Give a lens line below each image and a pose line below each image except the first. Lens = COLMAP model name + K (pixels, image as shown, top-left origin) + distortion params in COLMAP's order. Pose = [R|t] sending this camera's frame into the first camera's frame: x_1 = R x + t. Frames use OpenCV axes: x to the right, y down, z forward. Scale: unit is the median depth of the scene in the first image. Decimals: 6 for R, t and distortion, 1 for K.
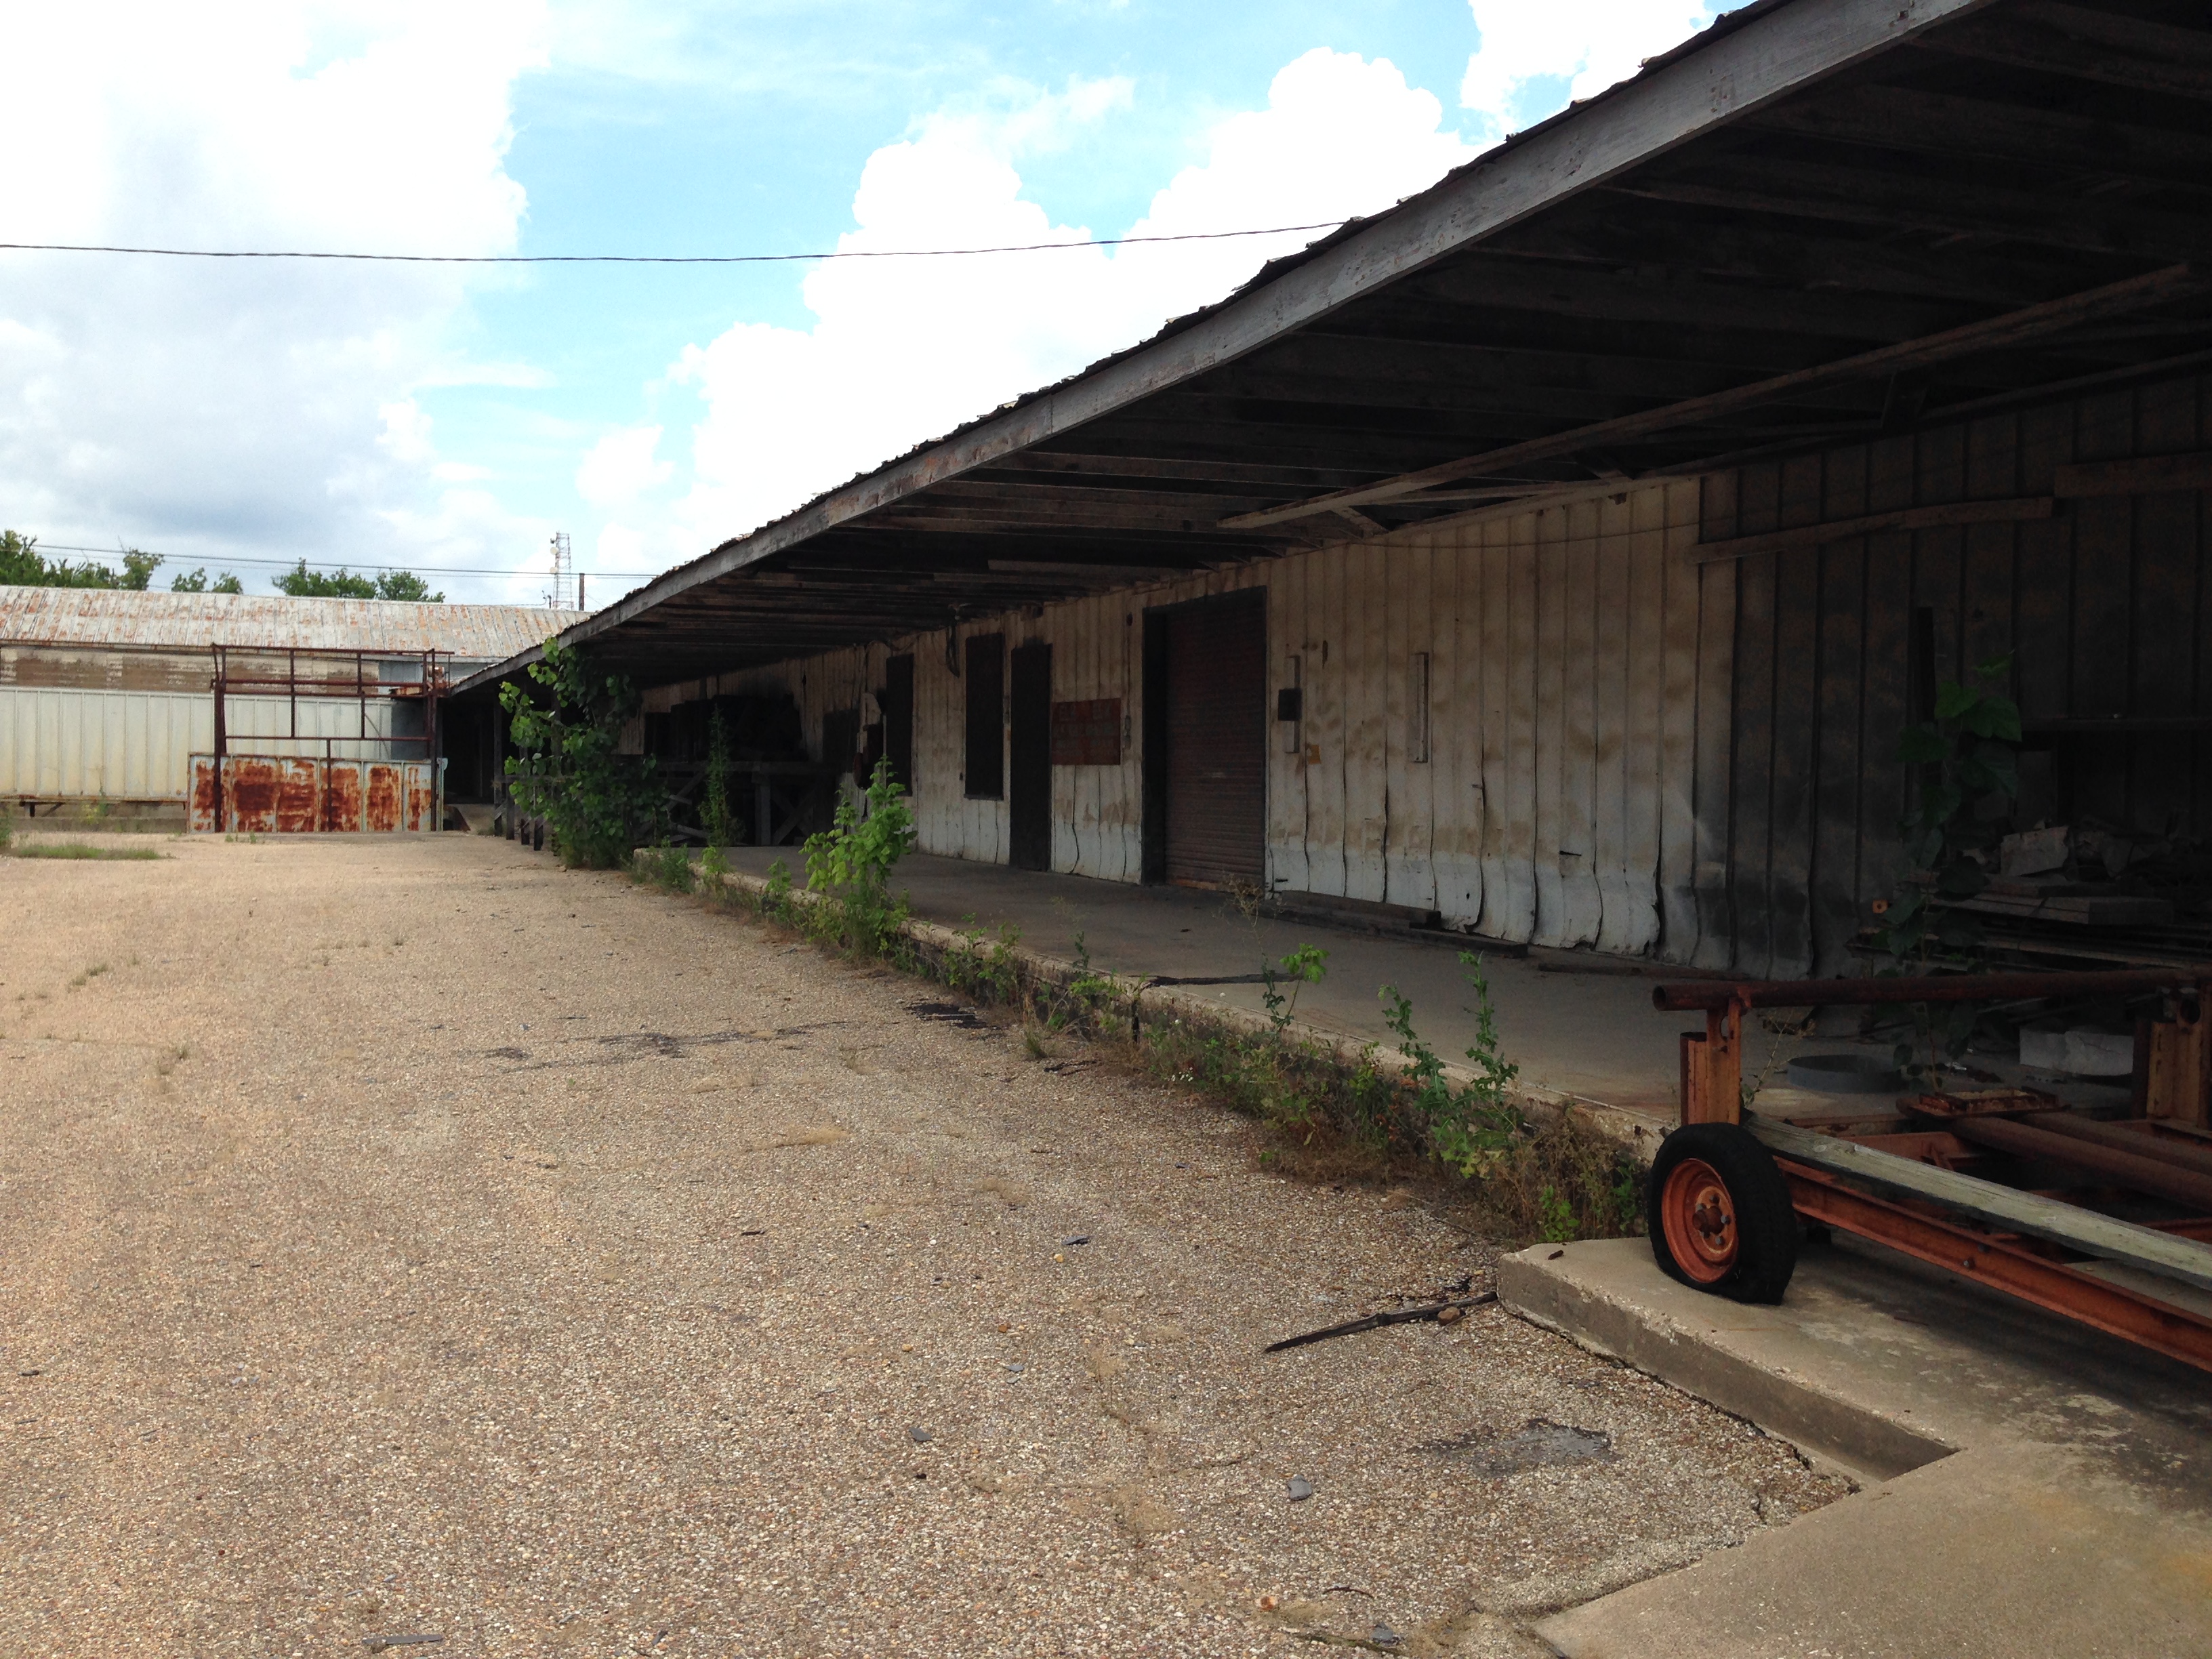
lens RADIAL K [[2078.1, 0, 1095.6], [0, 2078.1, 797.1], [0, 0, 1]] dist [0.134262, -0.180475]
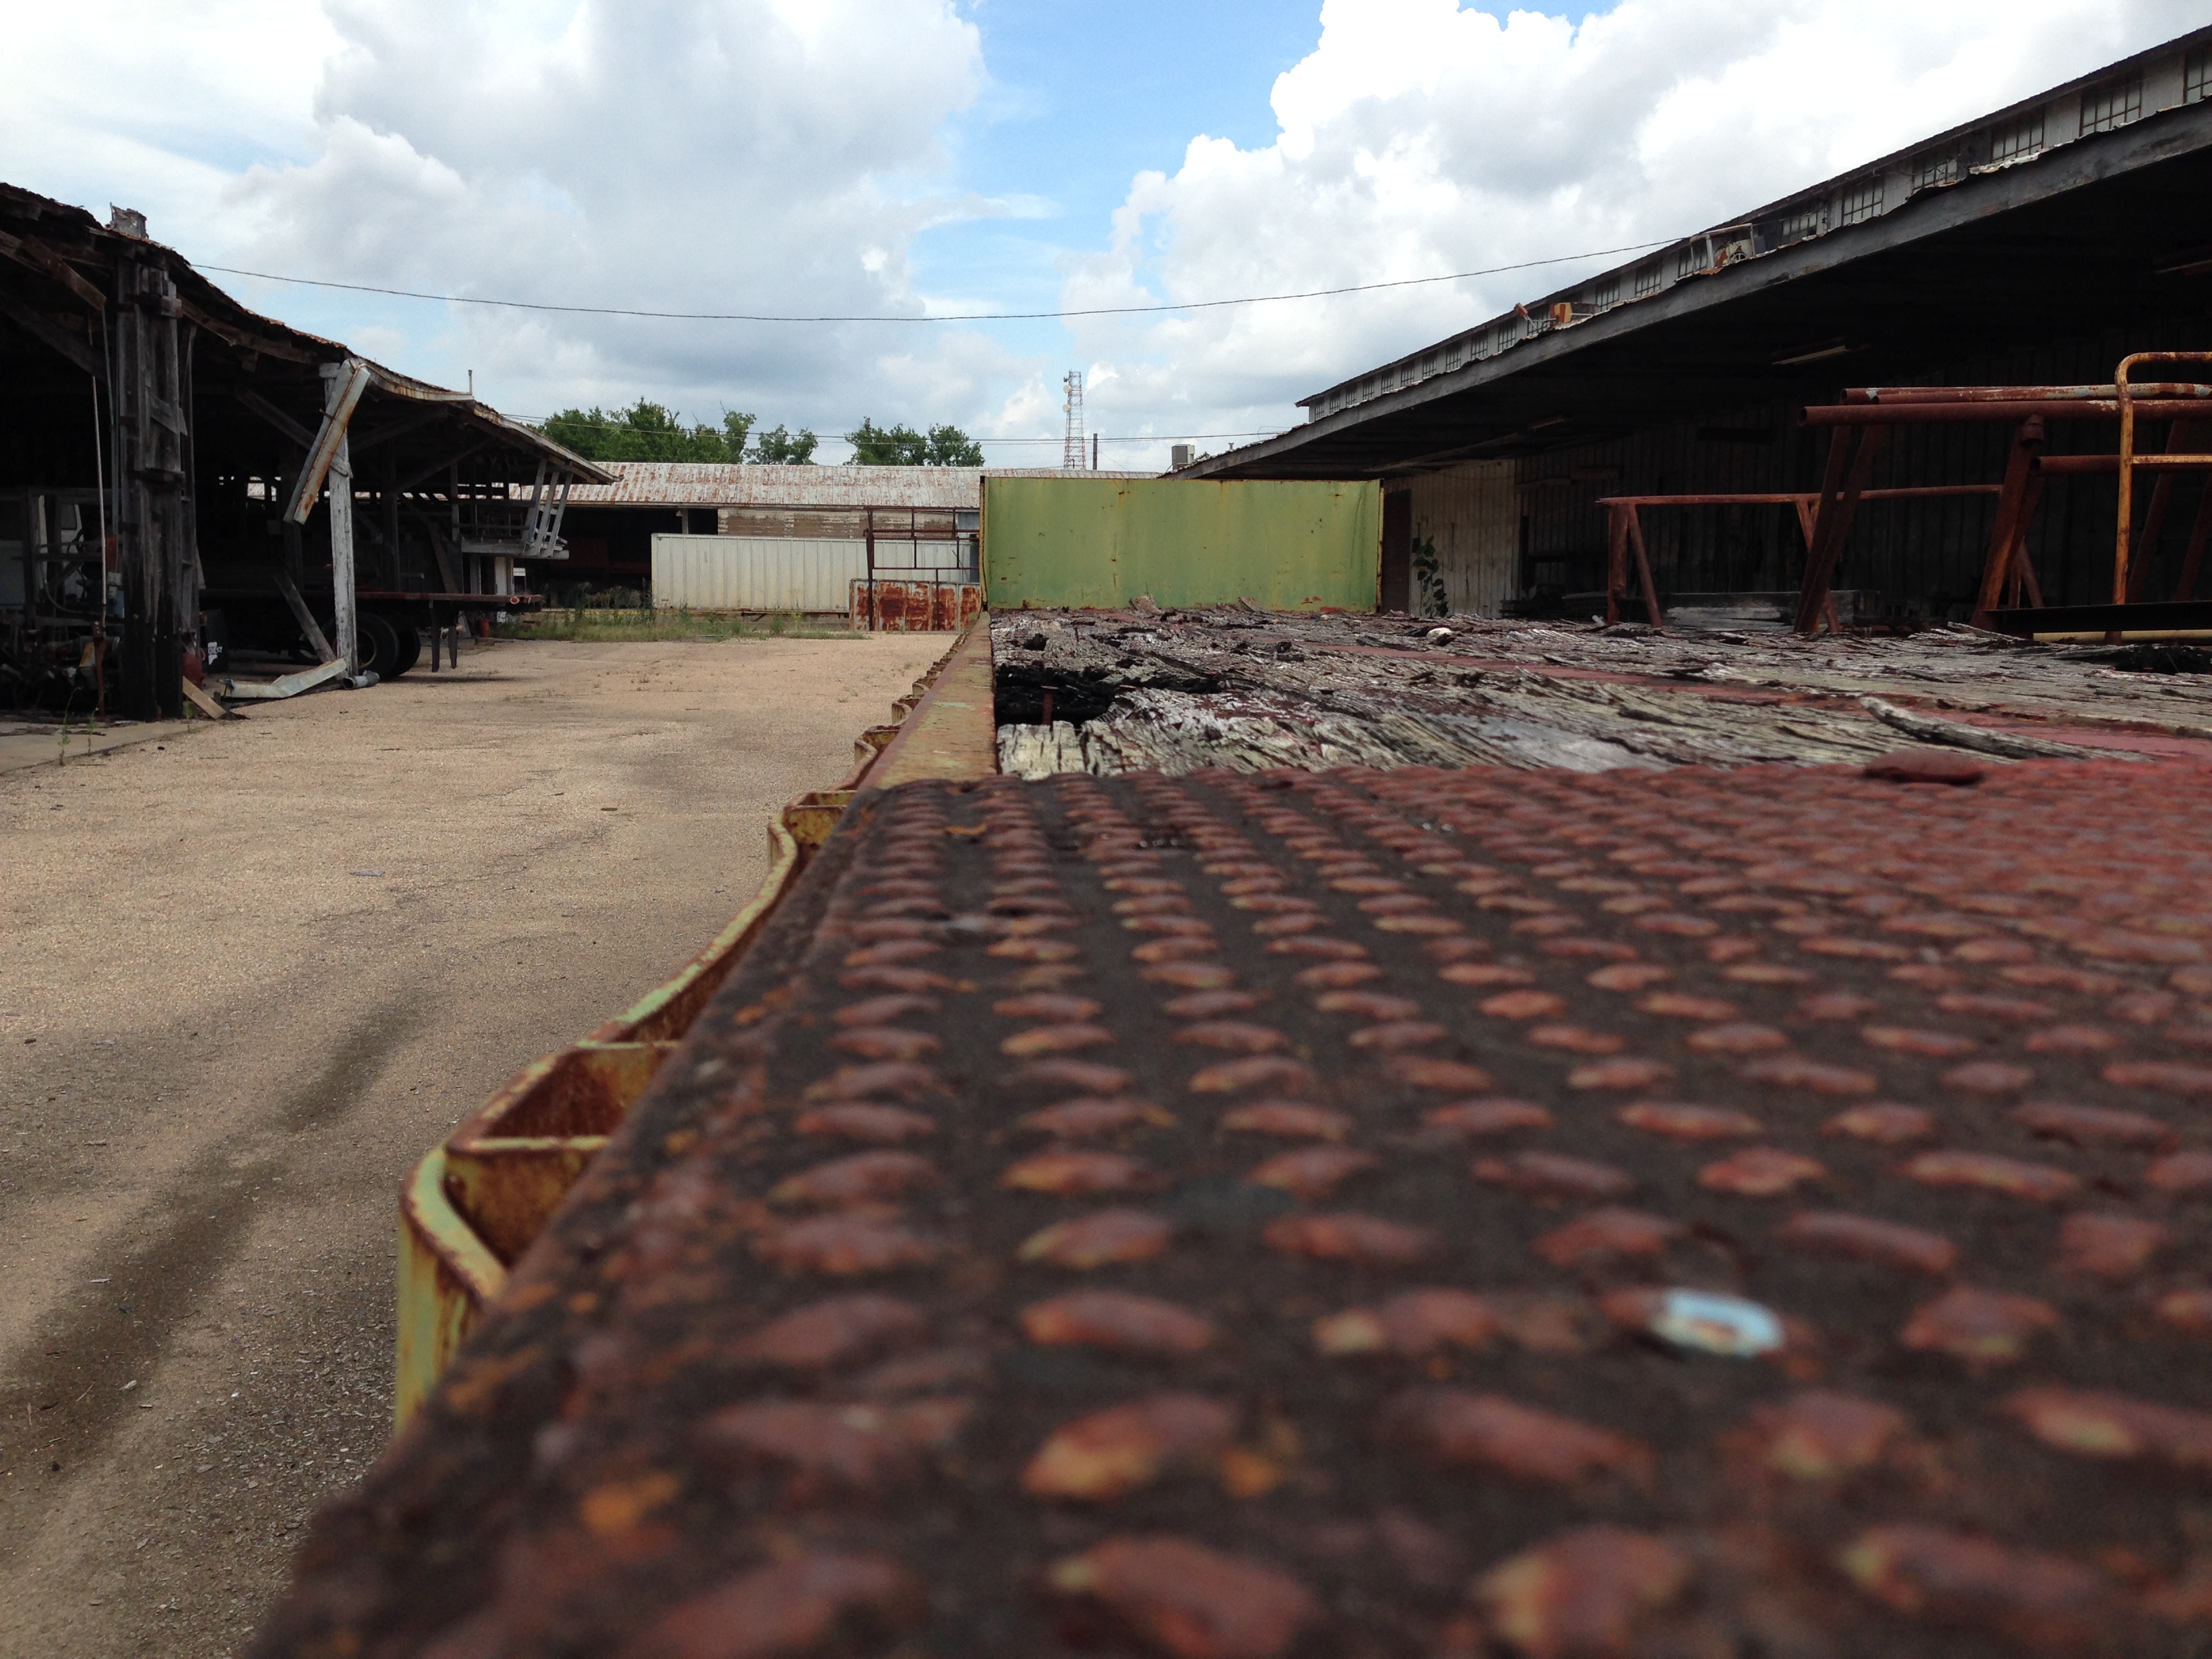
lens RADIAL K [[2124.1, 0, 1069.1], [0, 2124.1, 814.0], [0, 0, 1]] dist [0.109332, -0.088600]
pose [[0.968668, 0.017023, -0.247774, 0.104802], [0.004972, 0.996119, 0.087876, 0.013478], [0.248309, -0.086354, 0.964824, -0.447092]]
